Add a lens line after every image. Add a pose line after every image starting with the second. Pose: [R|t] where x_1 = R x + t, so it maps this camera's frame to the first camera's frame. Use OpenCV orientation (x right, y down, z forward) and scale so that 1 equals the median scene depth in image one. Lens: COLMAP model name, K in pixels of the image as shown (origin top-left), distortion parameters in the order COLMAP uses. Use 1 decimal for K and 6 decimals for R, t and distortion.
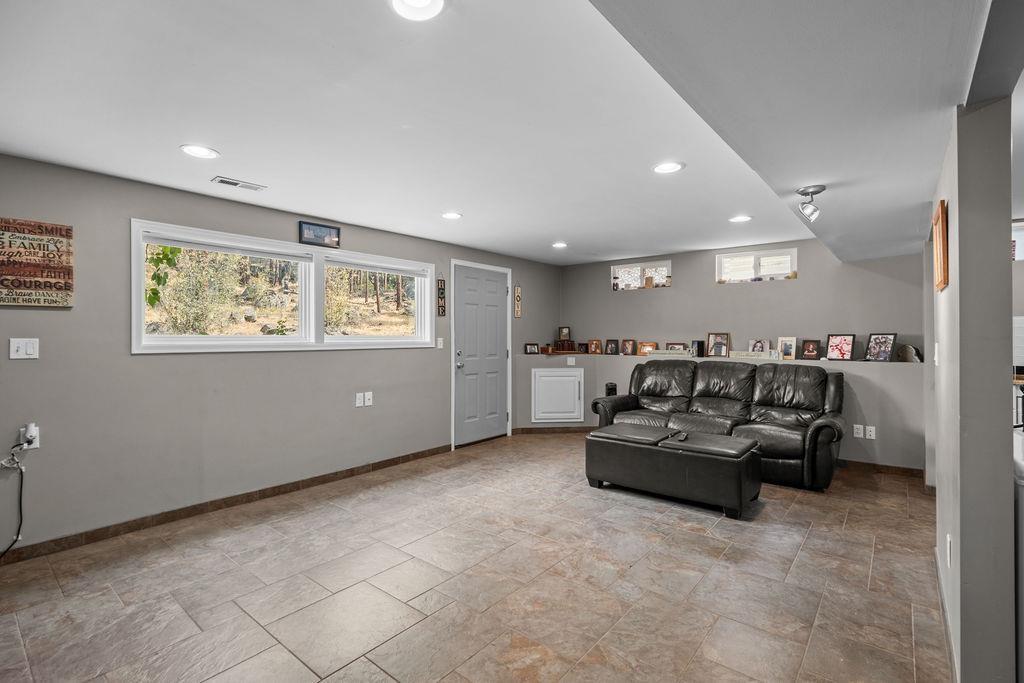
lens RADIAL K [[468.8, 0, 517.2], [0, 468.8, 335.7], [0, 0, 1]] dist [-0.003023, -0.000021]
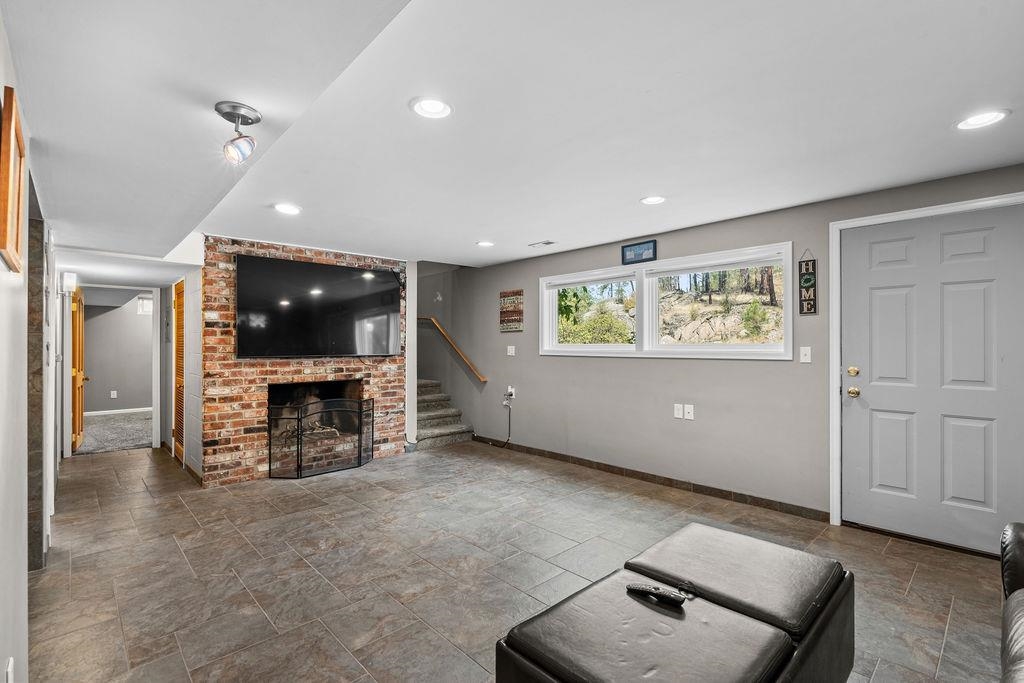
lens RADIAL K [[468.8, 0, 517.2], [0, 468.8, 344.9], [0, 0, 1]] dist [-0.003023, -0.000021]
pose [[-0.123025, 0.002506, -0.992400, 0.828311], [0.005998, 0.999980, 0.001781, -0.002537], [0.992385, -0.005733, -0.123038, 0.997973]]
